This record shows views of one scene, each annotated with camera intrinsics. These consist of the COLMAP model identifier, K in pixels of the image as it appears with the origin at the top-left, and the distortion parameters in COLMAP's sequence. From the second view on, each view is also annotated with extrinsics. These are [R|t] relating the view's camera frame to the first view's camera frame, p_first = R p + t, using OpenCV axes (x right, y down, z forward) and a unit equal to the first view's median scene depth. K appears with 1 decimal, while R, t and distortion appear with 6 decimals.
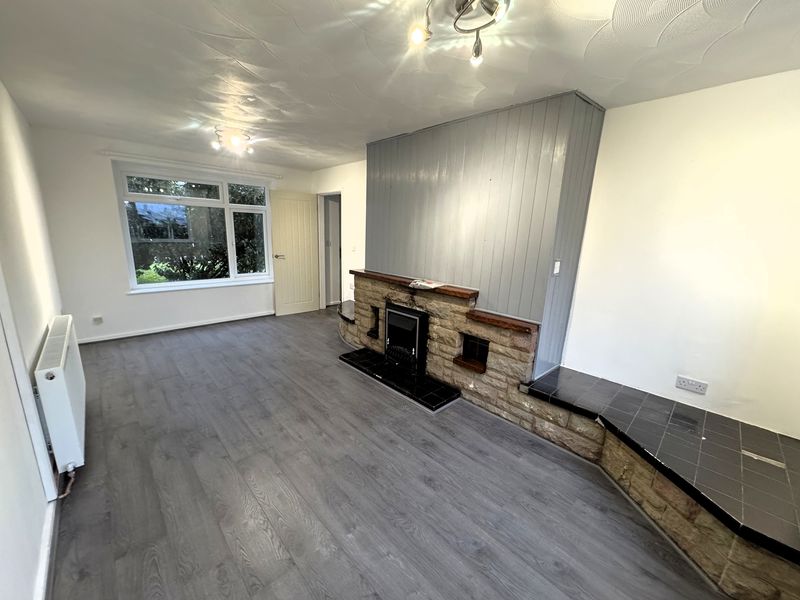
lens RADIAL K [[318.3, 0, 396.3], [0, 318.3, 301.1], [0, 0, 1]] dist [-0.001316, -0.000229]
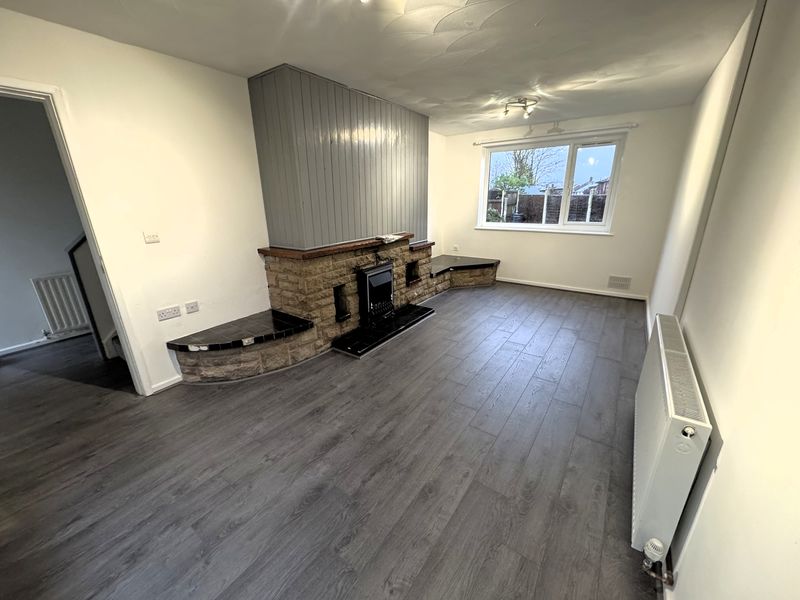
lens RADIAL K [[321.8, 0, 400.0], [0, 321.8, 300.0], [0, 0, 1]] dist [0.002516, 0.000374]
pose [[-0.200073, -0.340833, 0.918588, -1.121278], [0.214214, 0.899645, 0.380461, -0.298461], [-0.956077, 0.272894, -0.106983, 1.166459]]
